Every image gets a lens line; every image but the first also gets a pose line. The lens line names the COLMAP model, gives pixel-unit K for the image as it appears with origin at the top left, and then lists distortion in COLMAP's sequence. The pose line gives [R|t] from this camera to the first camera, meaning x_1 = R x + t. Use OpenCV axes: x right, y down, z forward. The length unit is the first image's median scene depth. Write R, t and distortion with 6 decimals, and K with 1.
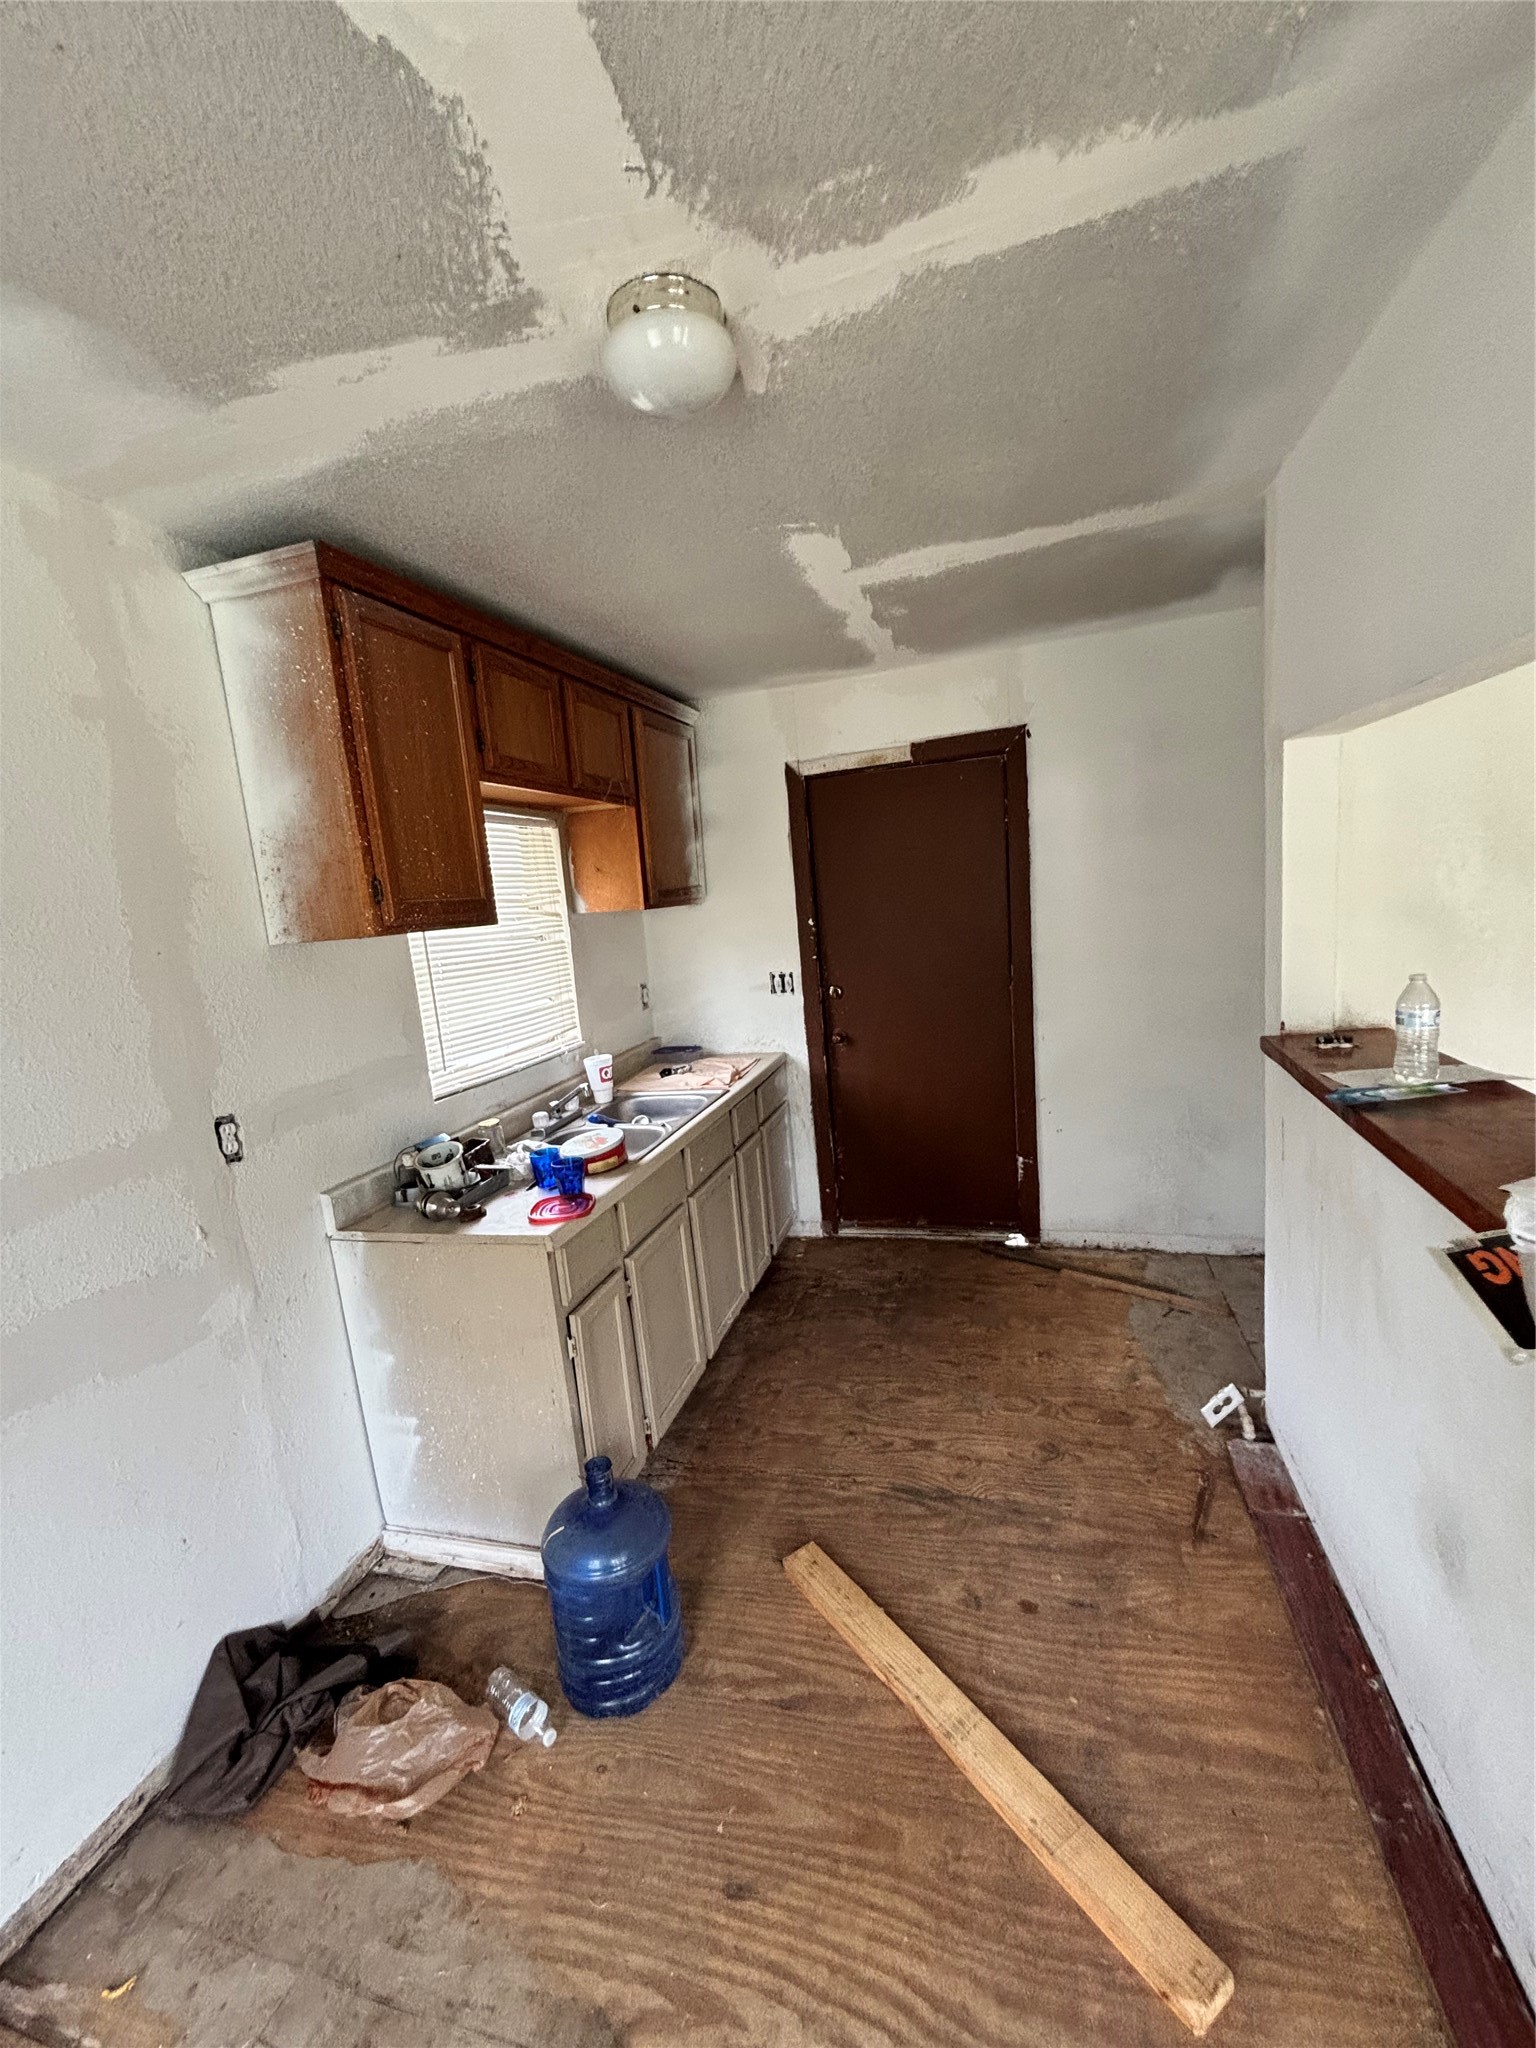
lens RADIAL K [[826.5, 0, 774.0], [0, 826.5, 1026.0], [0, 0, 1]] dist [-0.003745, -0.000102]
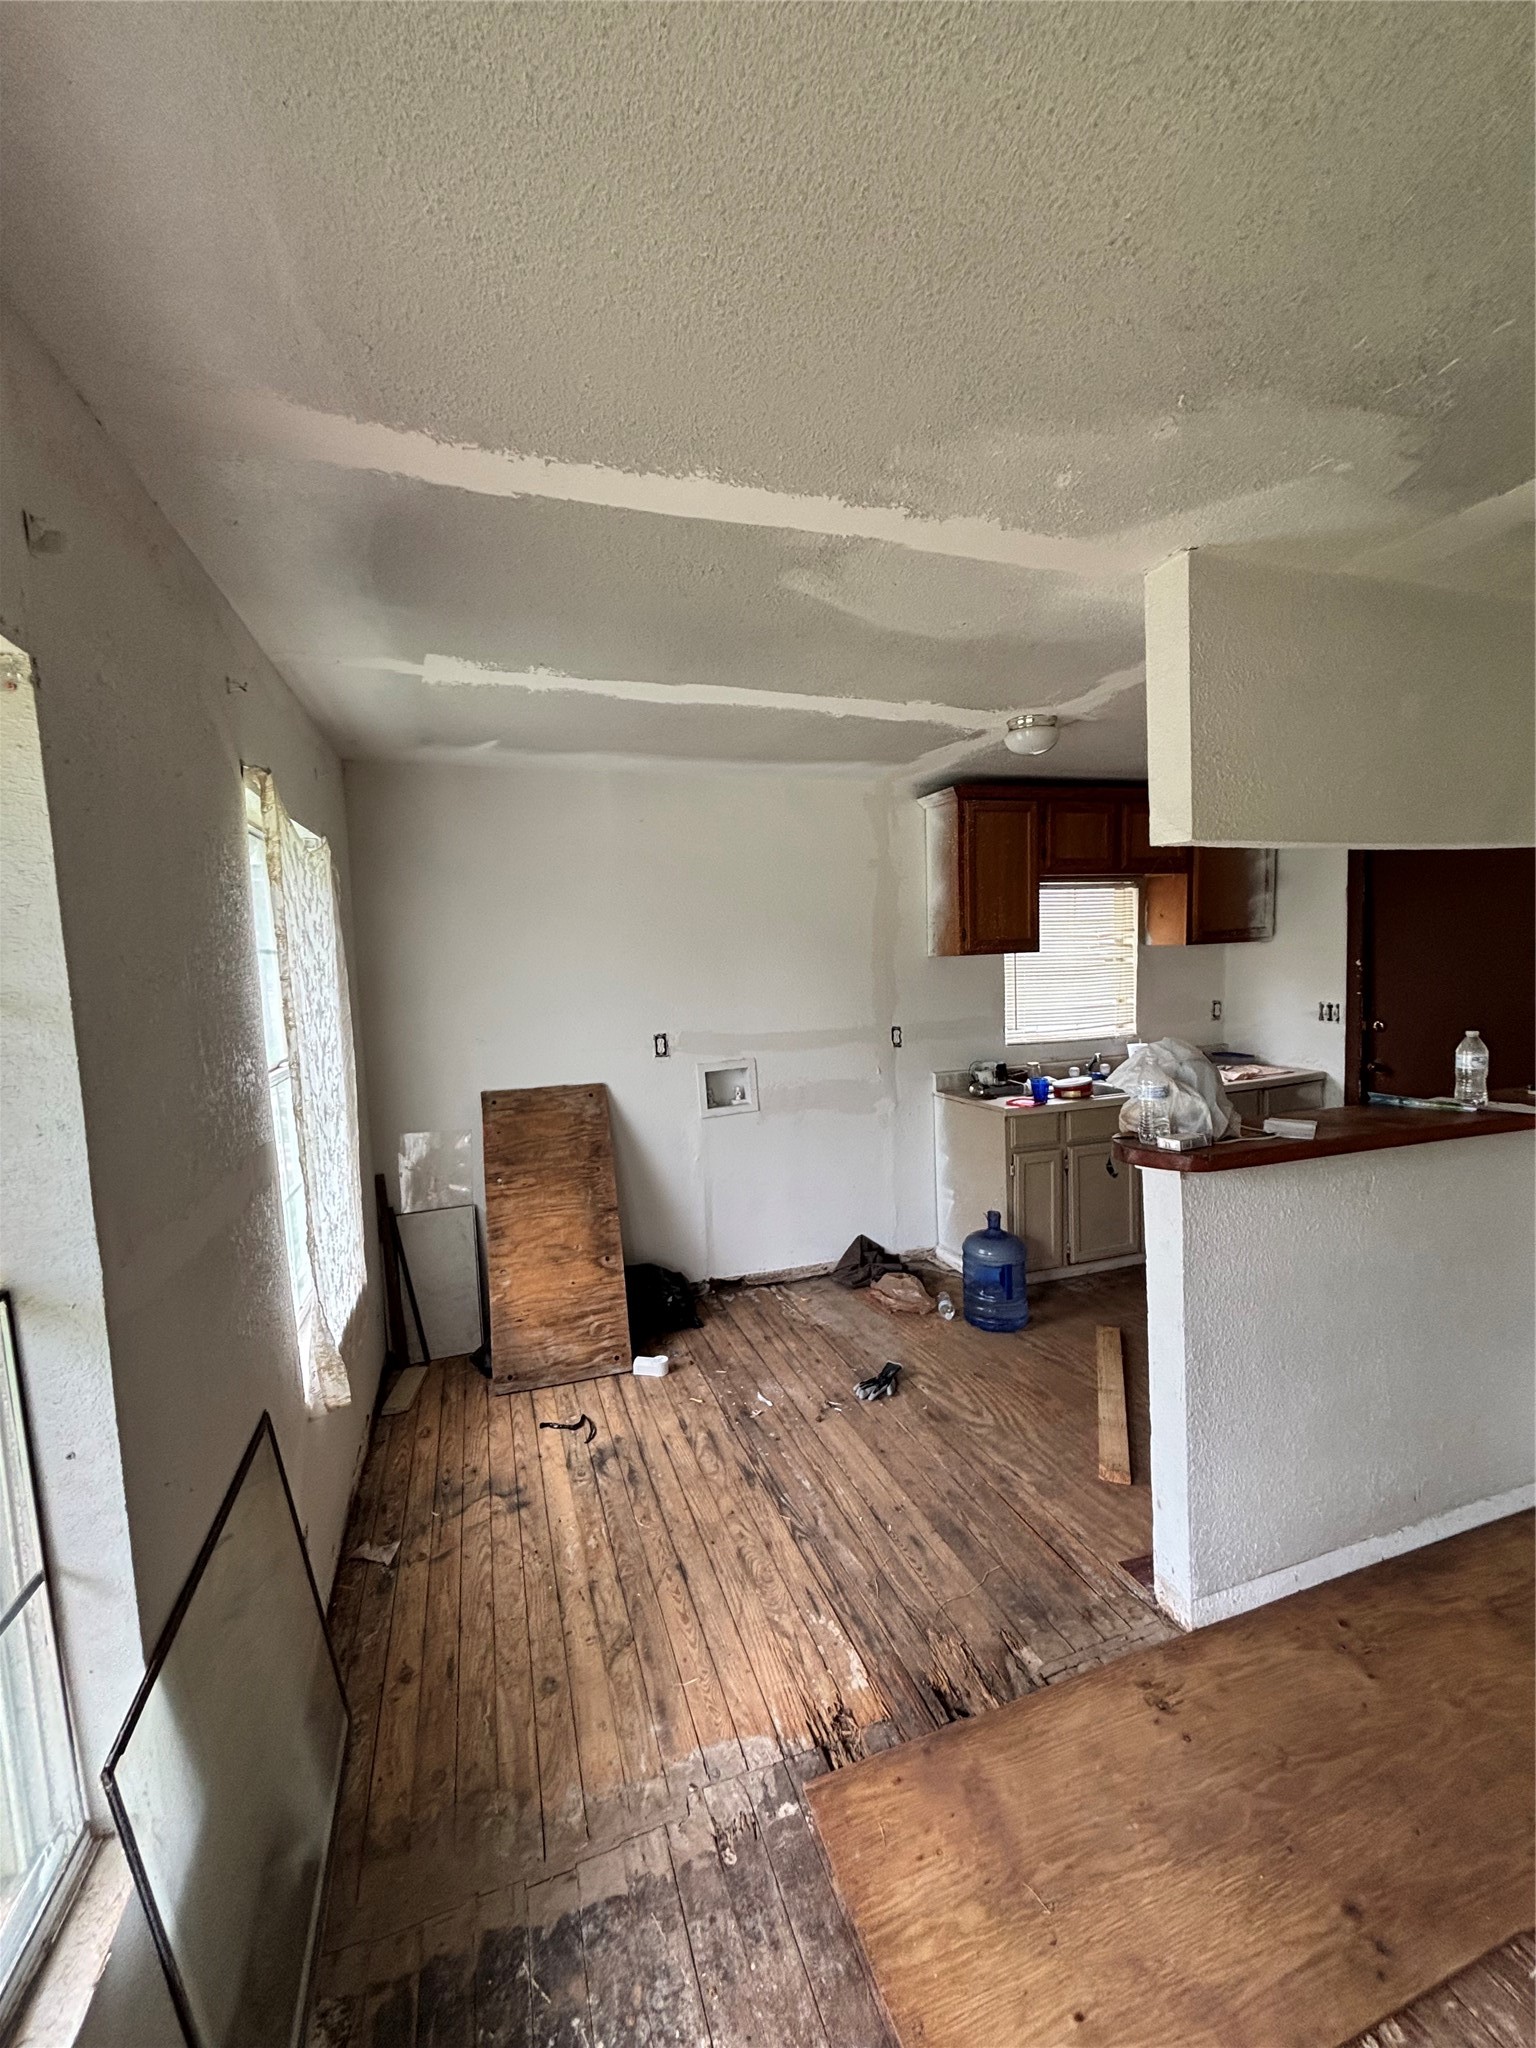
lens RADIAL K [[826.5, 0, 766.0], [0, 826.5, 1029.0], [0, 0, 1]] dist [-0.003745, -0.000102]
pose [[0.583444, 0.135640, -0.800746, 0.899662], [-0.138818, 0.988101, 0.066229, 0.008976], [0.800201, 0.072517, 0.595331, -0.631286]]
